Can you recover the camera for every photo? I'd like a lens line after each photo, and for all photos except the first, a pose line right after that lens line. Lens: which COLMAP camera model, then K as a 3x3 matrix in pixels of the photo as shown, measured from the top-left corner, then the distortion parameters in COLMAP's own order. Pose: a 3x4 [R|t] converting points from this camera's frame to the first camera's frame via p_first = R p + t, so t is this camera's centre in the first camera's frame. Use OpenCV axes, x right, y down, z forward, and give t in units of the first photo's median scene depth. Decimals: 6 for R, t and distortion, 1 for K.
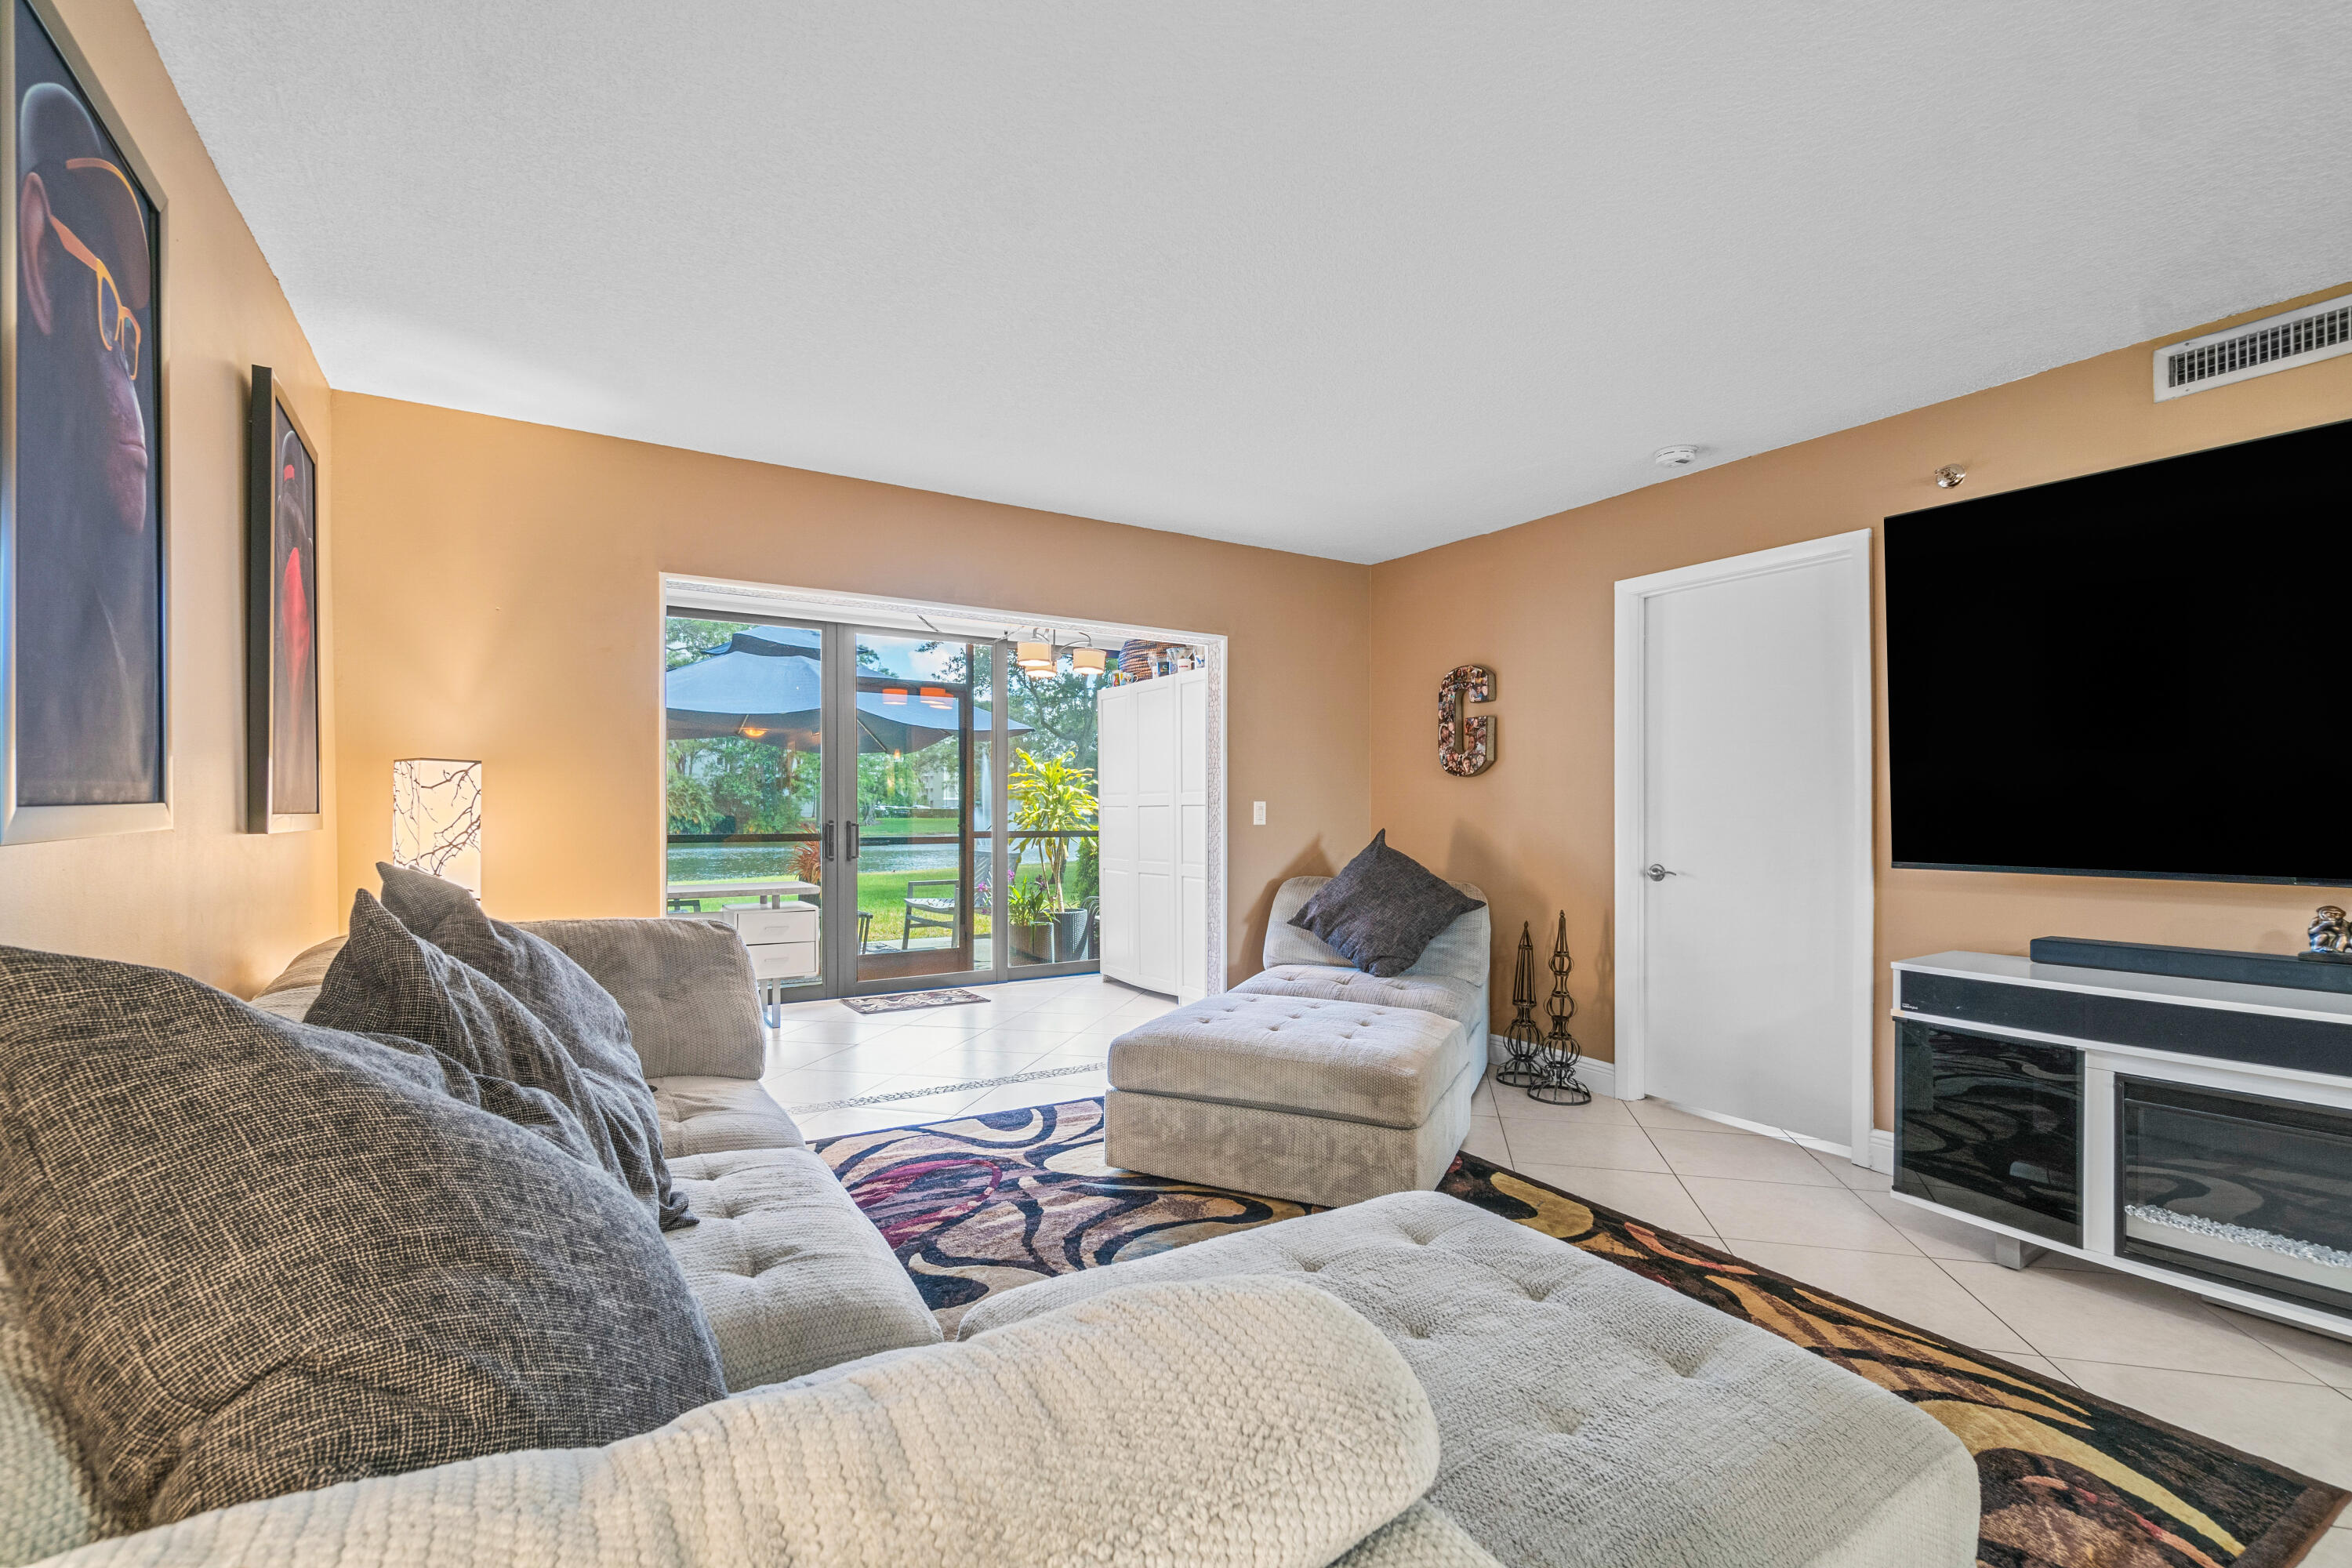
lens RADIAL K [[1023.7, 0, 1171.4], [0, 1023.7, 804.4], [0, 0, 1]] dist [-0.007809, 0.002080]
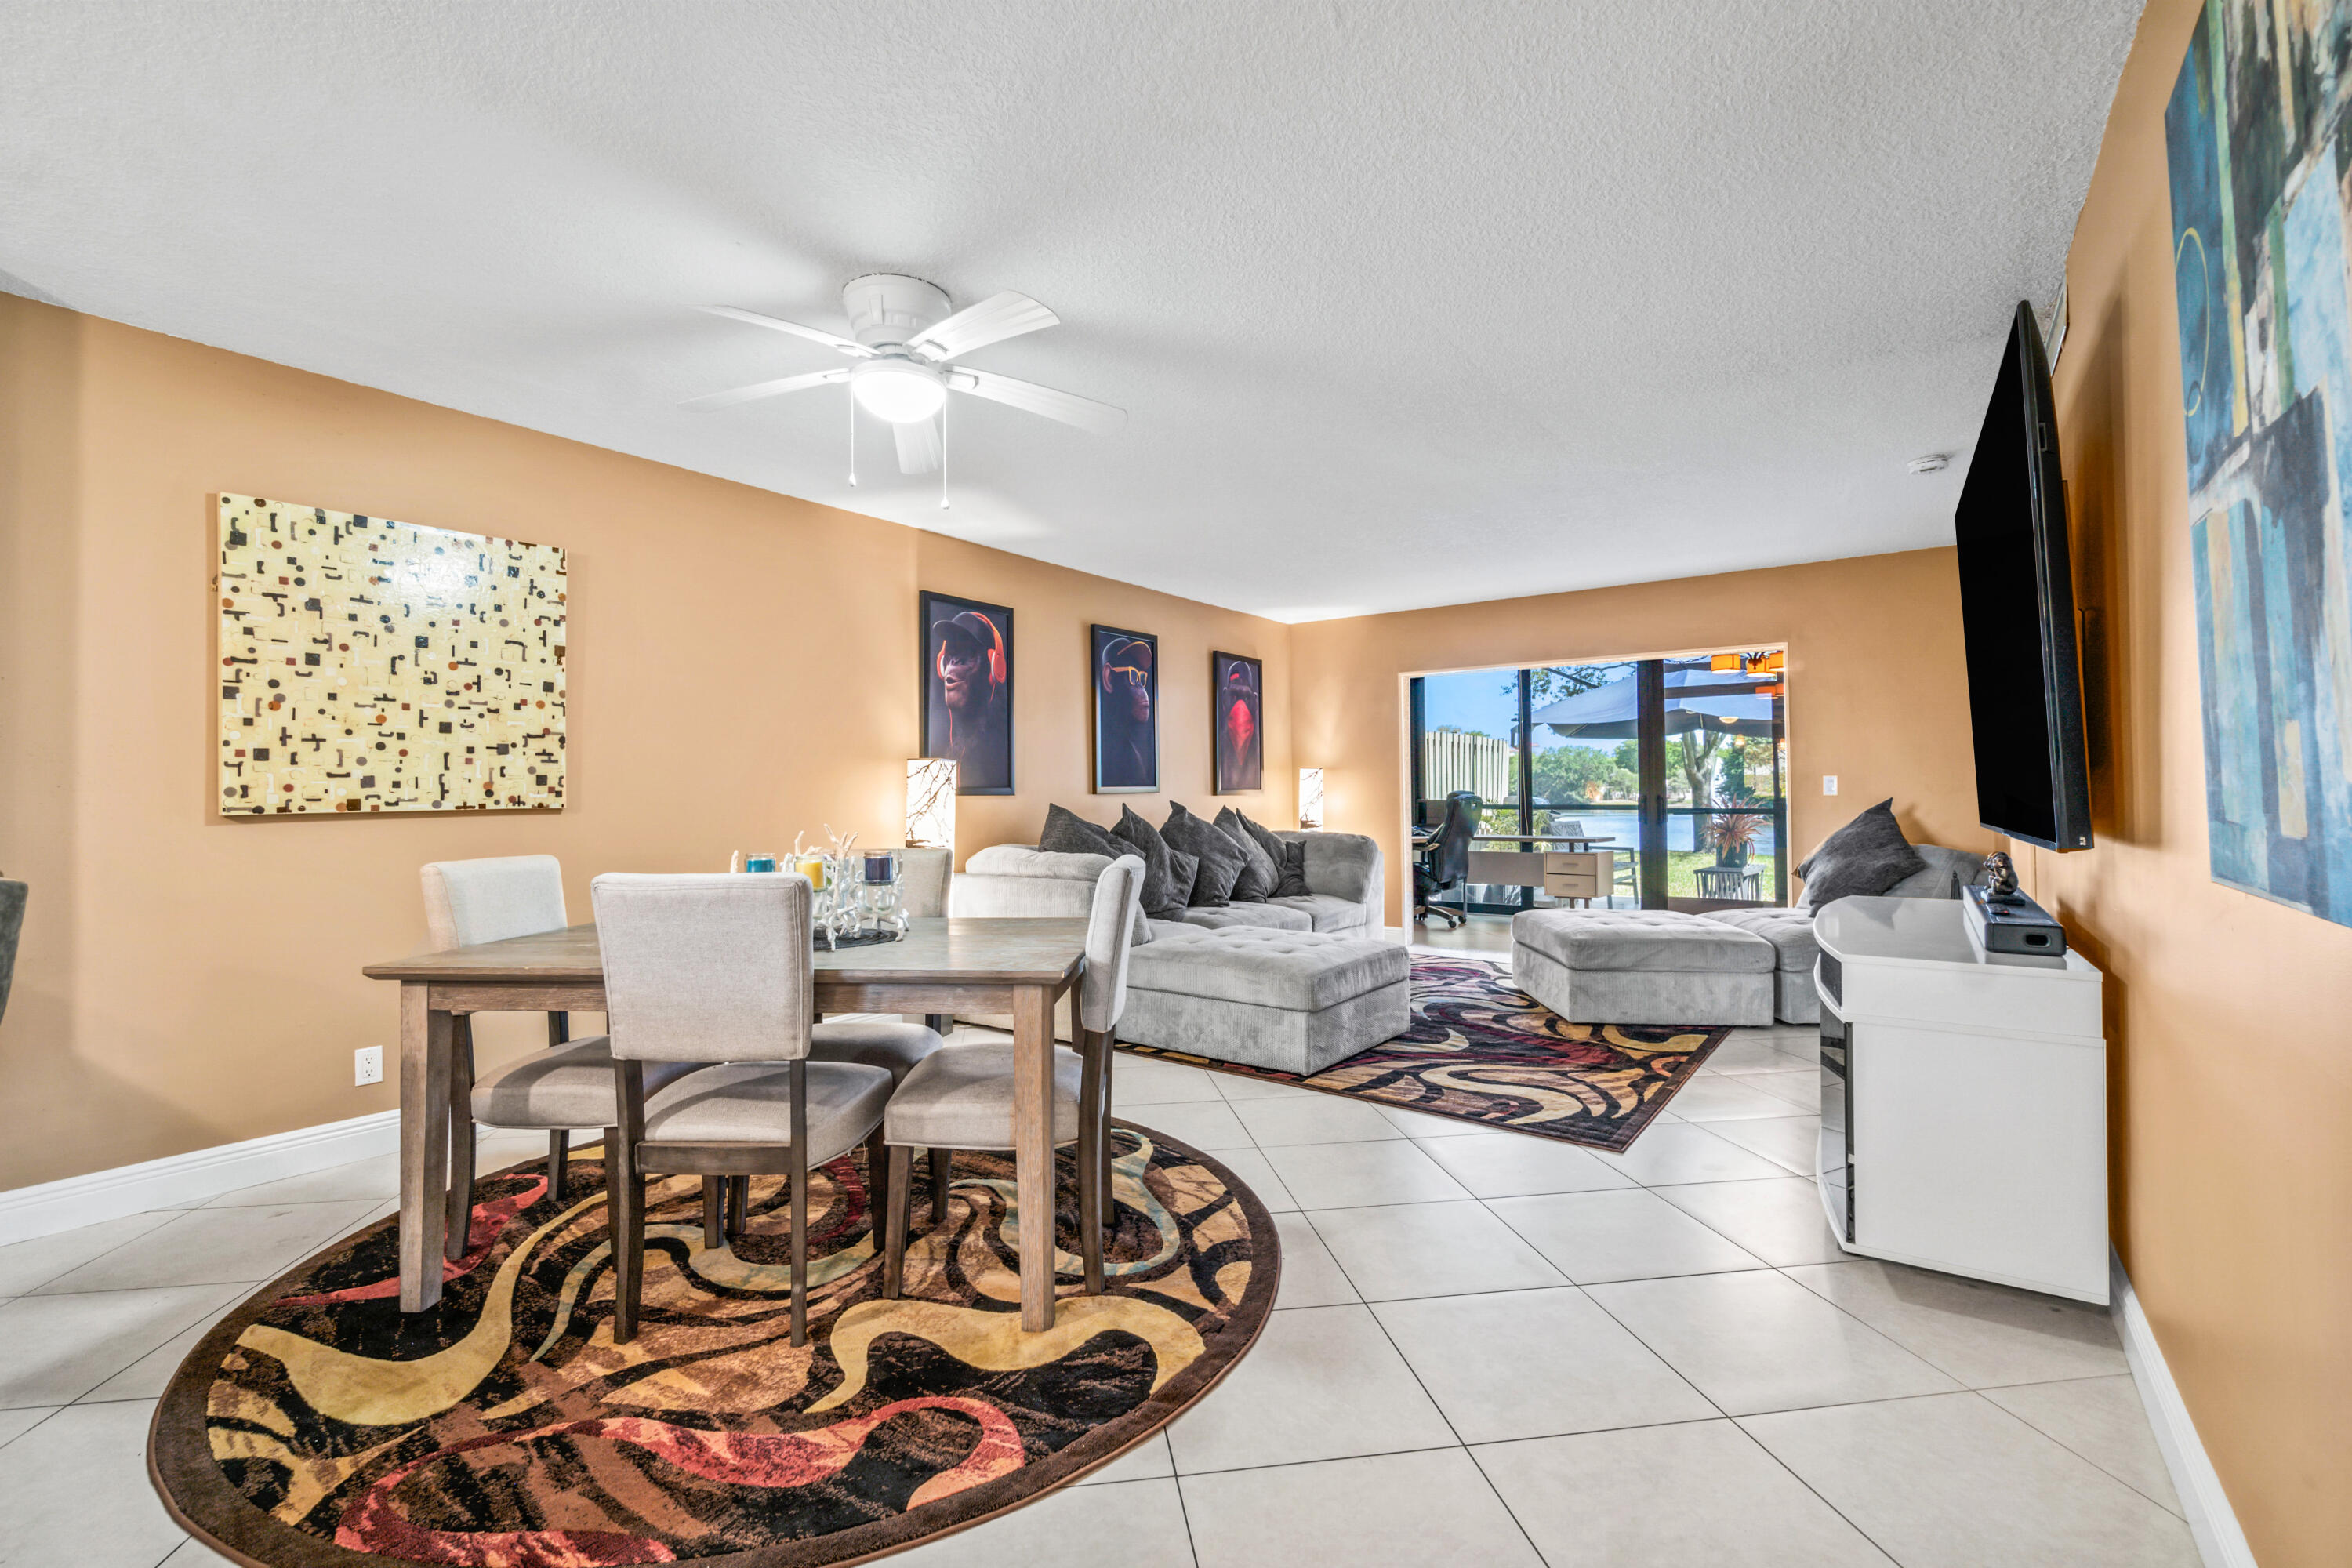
lens RADIAL K [[1023.7, 0, 1163.7], [0, 1023.7, 784.5], [0, 0, 1]] dist [-0.007809, 0.002080]
pose [[0.376806, -0.014656, -0.926176, 1.230685], [0.010654, 0.999877, -0.011488, 0.017993], [0.926231, -0.005539, 0.376915, -0.211392]]
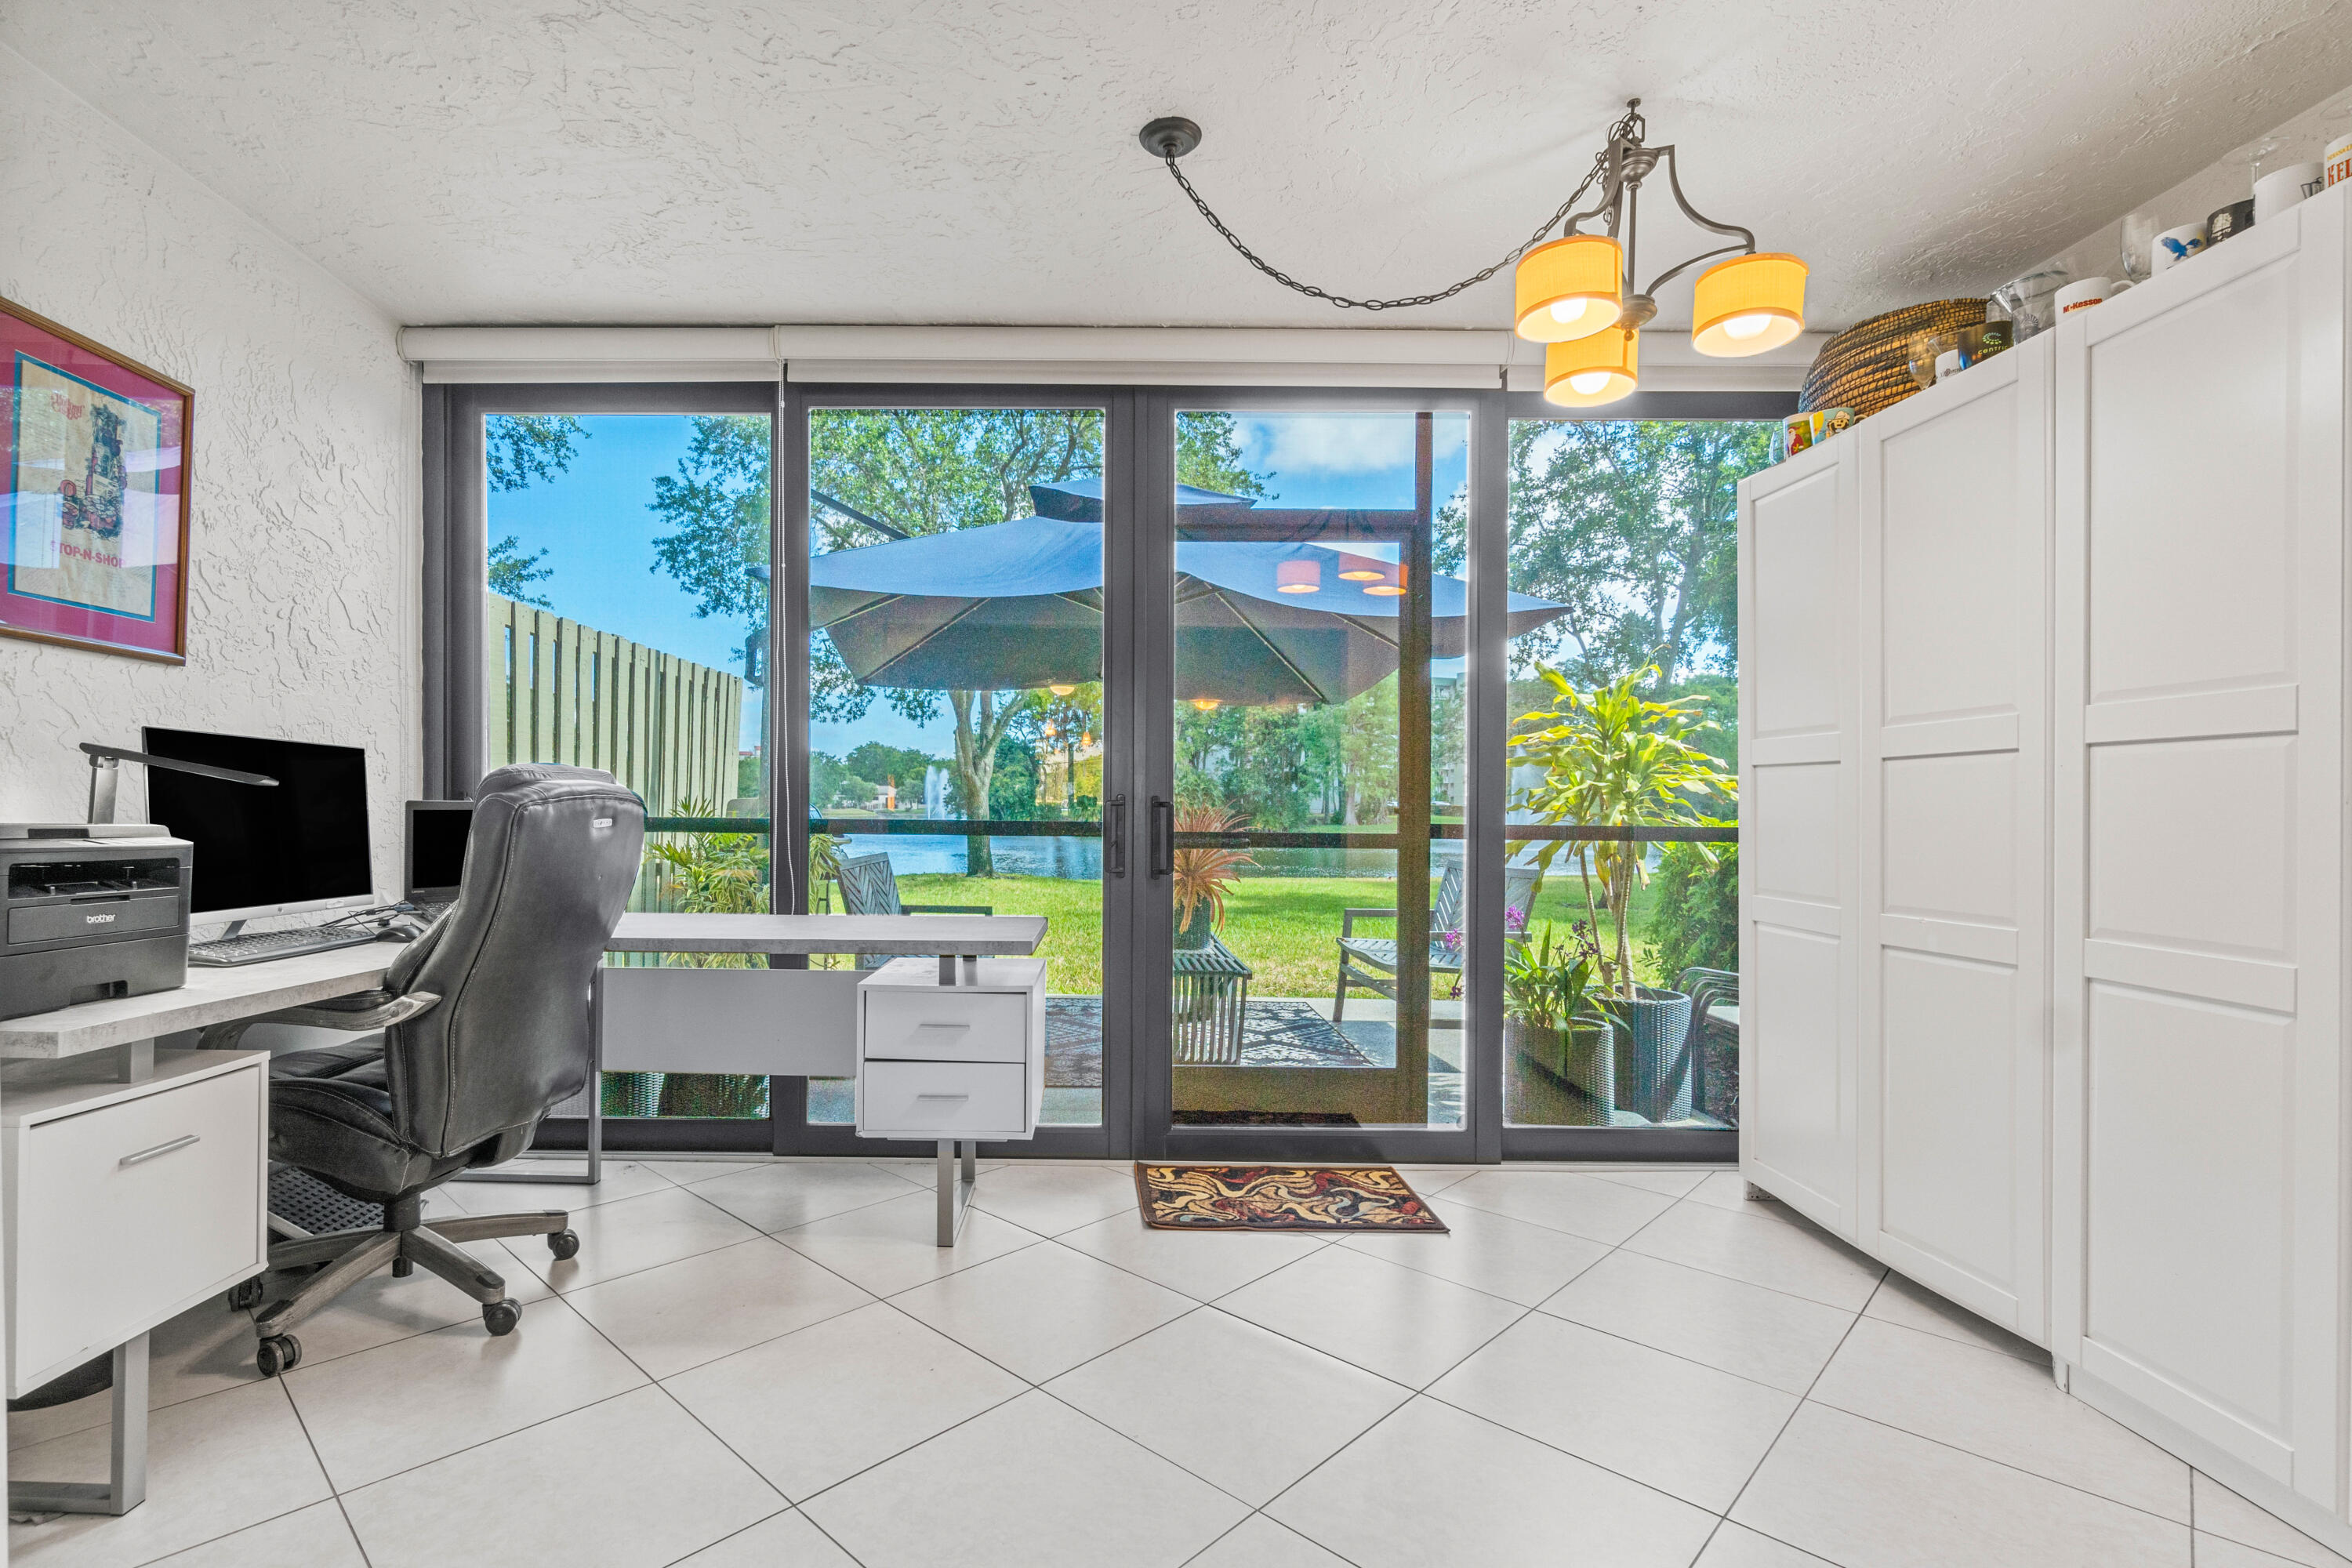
lens RADIAL K [[1100.2, 0, 1071.9], [0, 1100.2, 807.0], [0, 0, 1]] dist [-0.004721, 0.001565]
pose [[0.843975, 0.005562, -0.536353, -0.119072], [-0.002807, 0.999978, 0.005952, 0.031968], [0.536375, -0.003517, 0.843973, 0.953684]]
